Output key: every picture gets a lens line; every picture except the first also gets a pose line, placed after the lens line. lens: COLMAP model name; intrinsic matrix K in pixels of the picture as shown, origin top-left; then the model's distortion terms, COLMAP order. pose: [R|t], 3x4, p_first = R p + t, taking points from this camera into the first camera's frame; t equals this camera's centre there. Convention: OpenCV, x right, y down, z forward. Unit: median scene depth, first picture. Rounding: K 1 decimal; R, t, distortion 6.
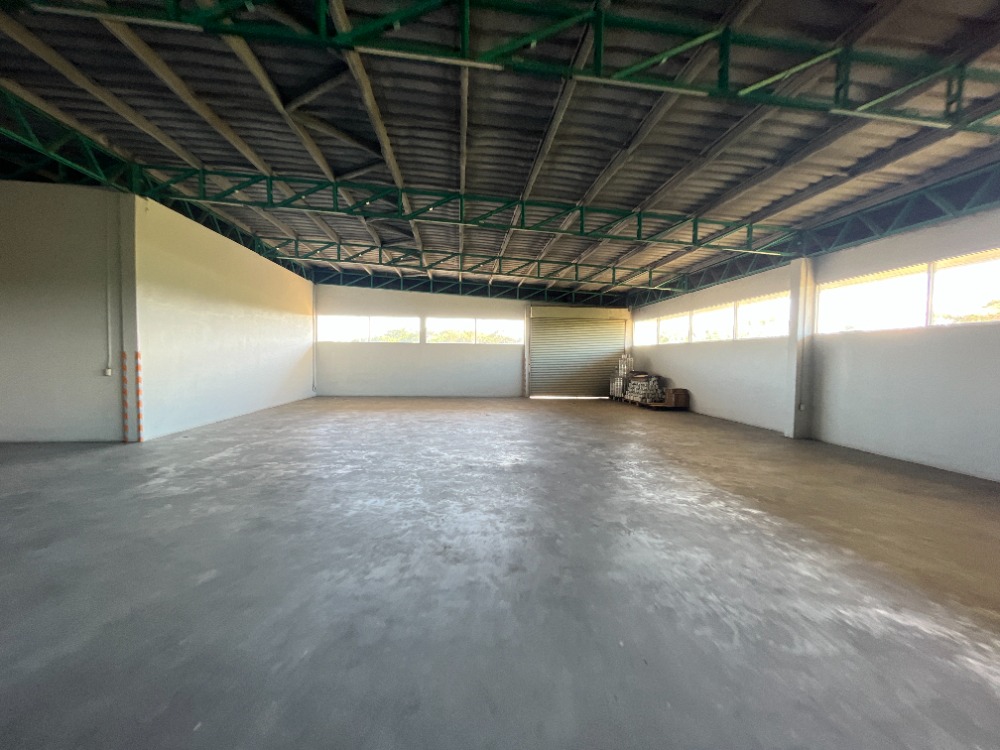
lens RADIAL K [[406.1, 0, 500.7], [0, 406.1, 374.5], [0, 0, 1]] dist [0.000483, -0.000069]
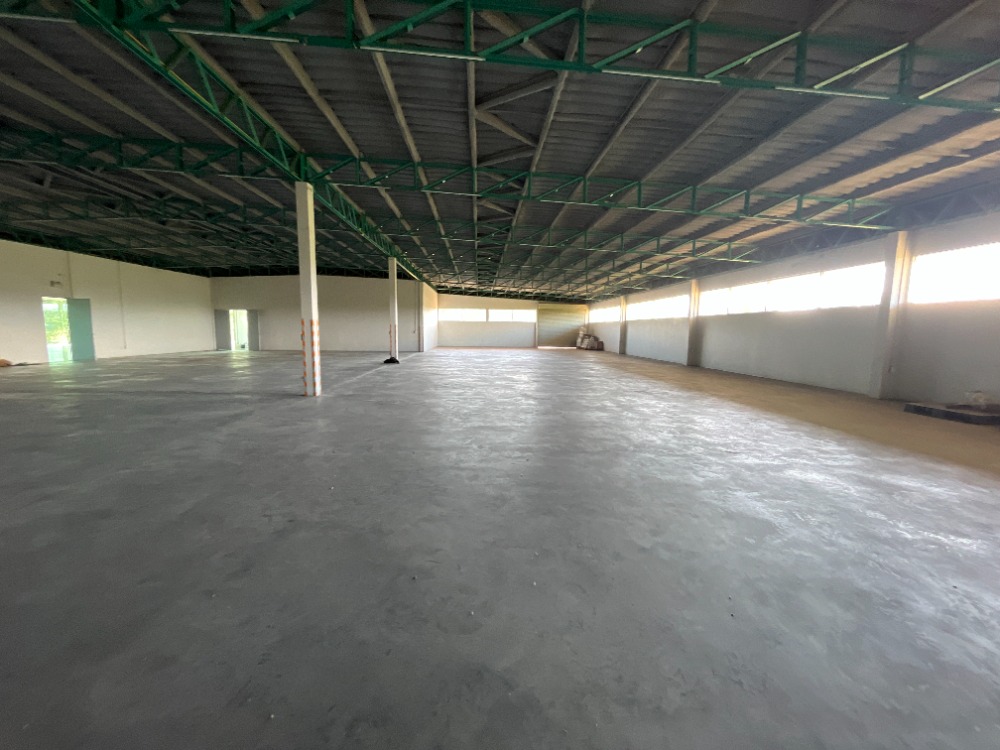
lens RADIAL K [[406.1, 0, 498.4], [0, 406.1, 372.8], [0, 0, 1]] dist [0.000483, -0.000069]
pose [[0.999219, 0.006062, -0.039046, -0.051752], [-0.003645, 0.998089, 0.061677, 0.063265], [0.039346, -0.061487, 0.997332, -1.175719]]
